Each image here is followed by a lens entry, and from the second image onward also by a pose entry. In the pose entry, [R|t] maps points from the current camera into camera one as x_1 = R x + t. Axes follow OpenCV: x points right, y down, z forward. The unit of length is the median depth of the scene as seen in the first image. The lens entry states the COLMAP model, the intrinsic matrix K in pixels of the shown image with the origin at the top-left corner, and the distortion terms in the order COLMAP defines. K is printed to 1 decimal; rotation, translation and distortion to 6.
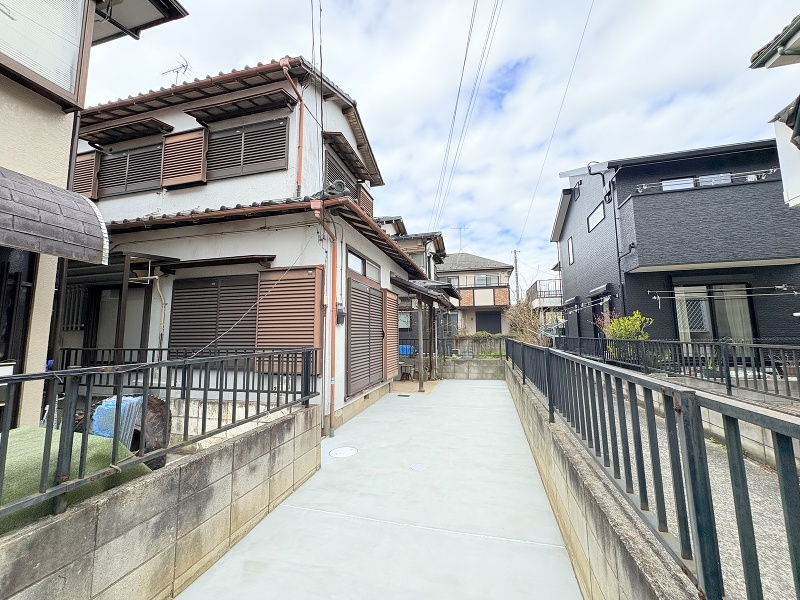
lens RADIAL K [[315.6, 0, 400.3], [0, 315.6, 298.1], [0, 0, 1]] dist [-0.000752, 0.000302]
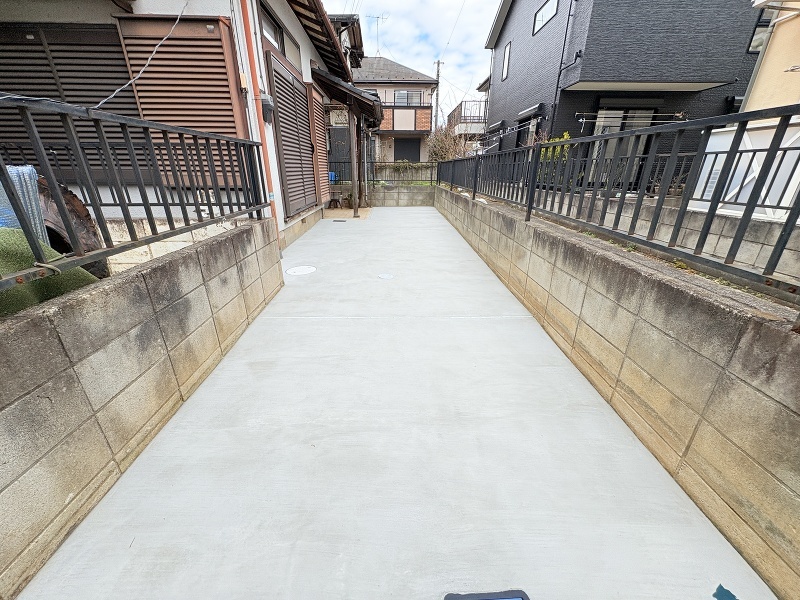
lens RADIAL K [[315.6, 0, 399.1], [0, 315.6, 296.3], [0, 0, 1]] dist [-0.000752, 0.000302]
pose [[0.961329, -0.090292, 0.260182, -0.128586], [-0.044497, 0.881394, 0.470281, 0.084907], [-0.271785, -0.463672, 0.843292, 0.075592]]
